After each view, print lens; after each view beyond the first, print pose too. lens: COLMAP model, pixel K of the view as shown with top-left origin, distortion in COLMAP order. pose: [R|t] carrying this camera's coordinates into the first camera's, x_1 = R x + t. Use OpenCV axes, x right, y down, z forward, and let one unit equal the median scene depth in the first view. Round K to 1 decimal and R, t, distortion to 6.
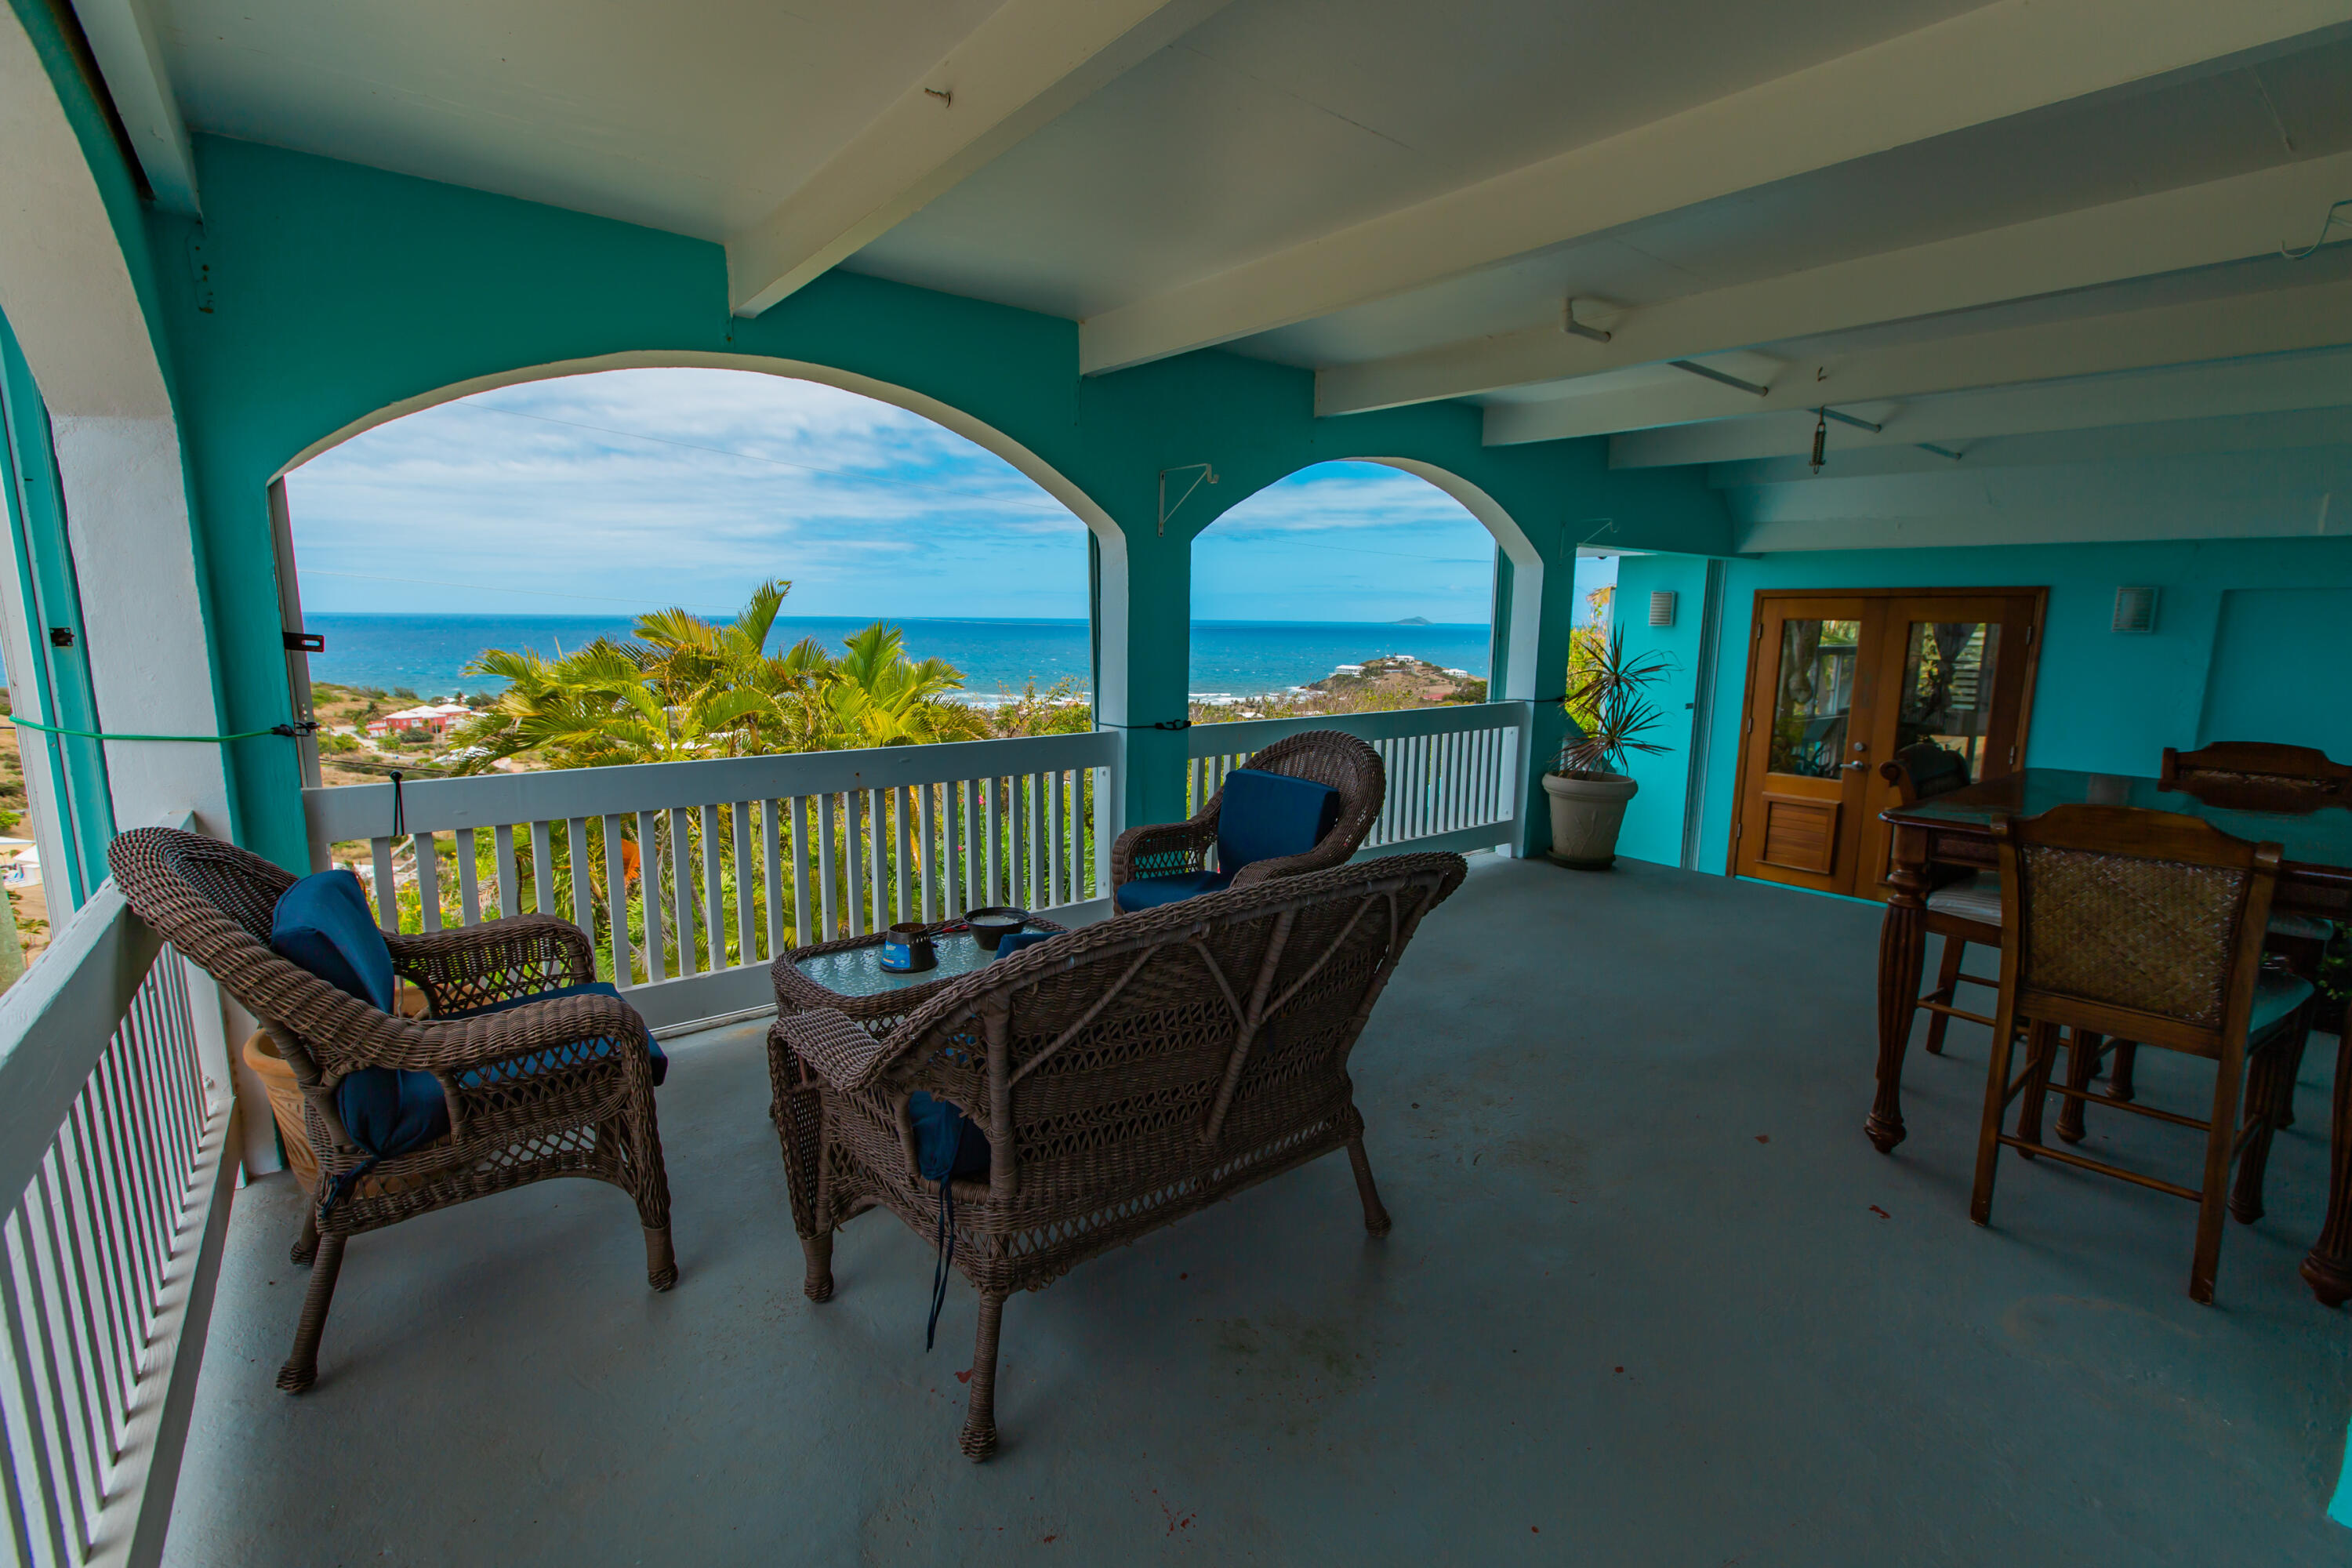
lens RADIAL K [[1035.9, 0, 1176.0], [0, 1035.9, 784.0], [0, 0, 1]] dist [0.000147, 0.000619]
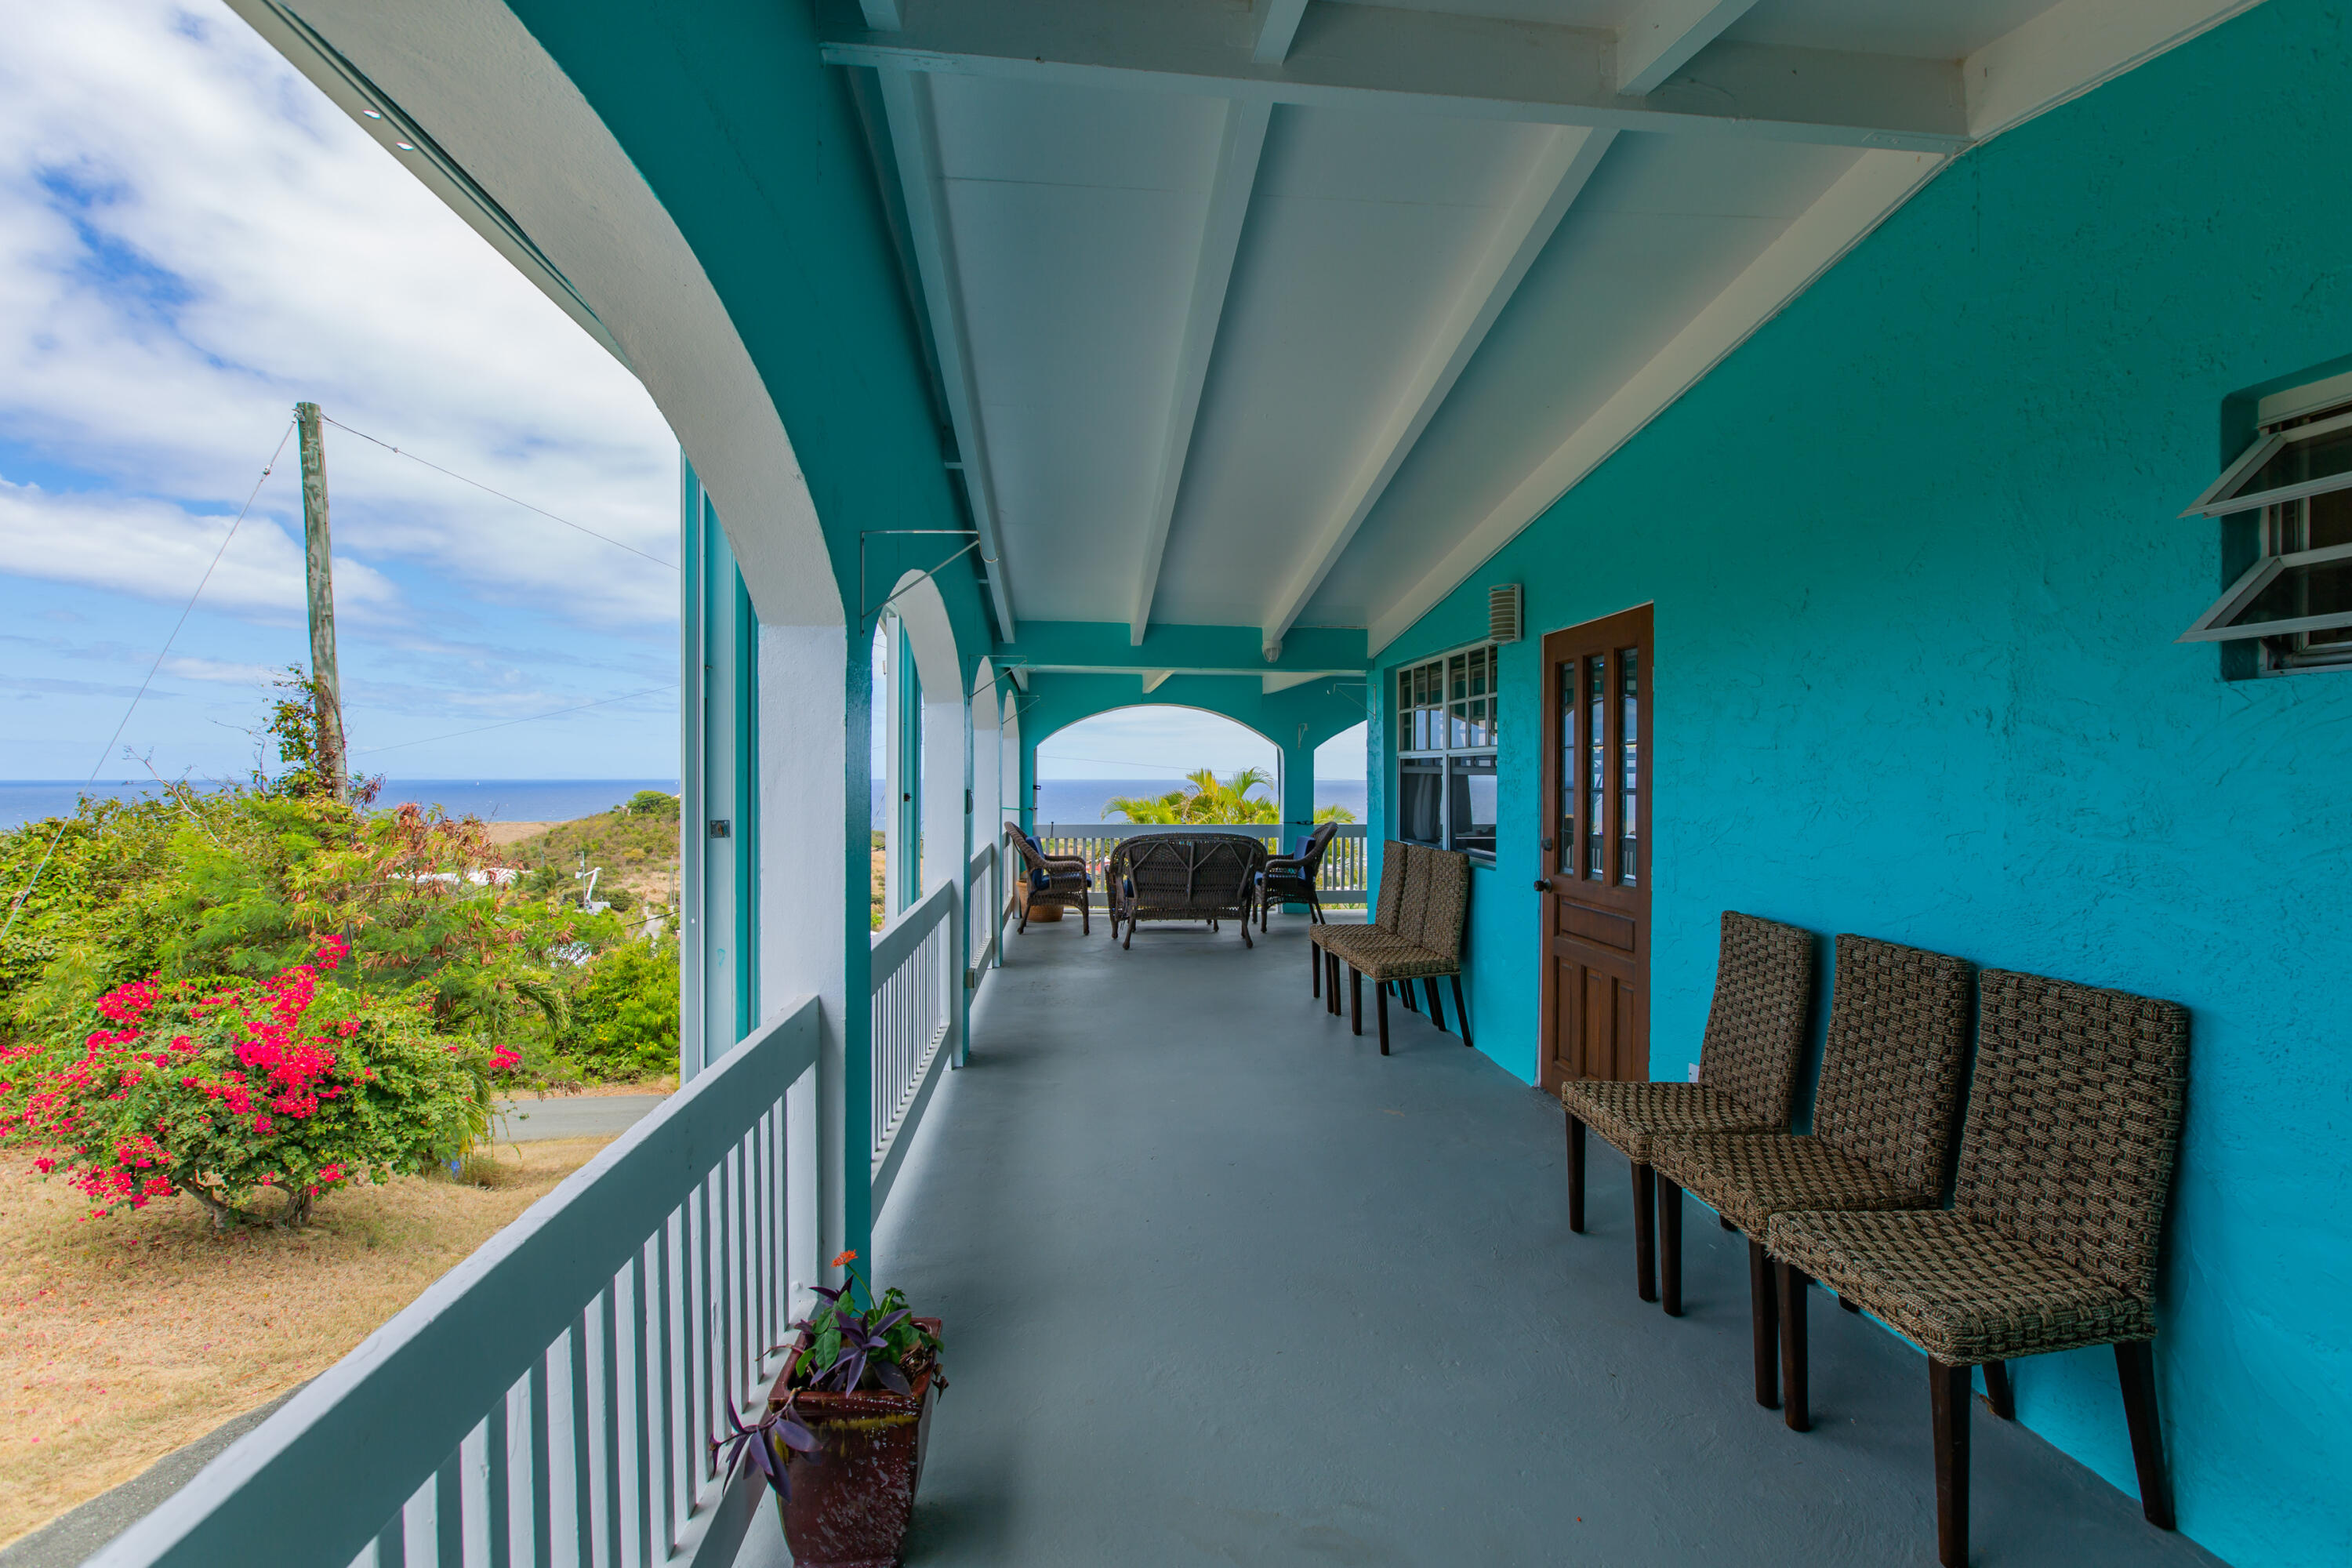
lens RADIAL K [[1035.9, 0, 1176.0], [0, 1035.9, 784.0], [0, 0, 1]] dist [0.000147, 0.000619]
pose [[0.836507, -0.009675, -0.547870, 1.963053], [-0.079517, 0.987117, -0.138840, 0.391848], [0.542156, 0.159706, 0.824961, -2.193163]]
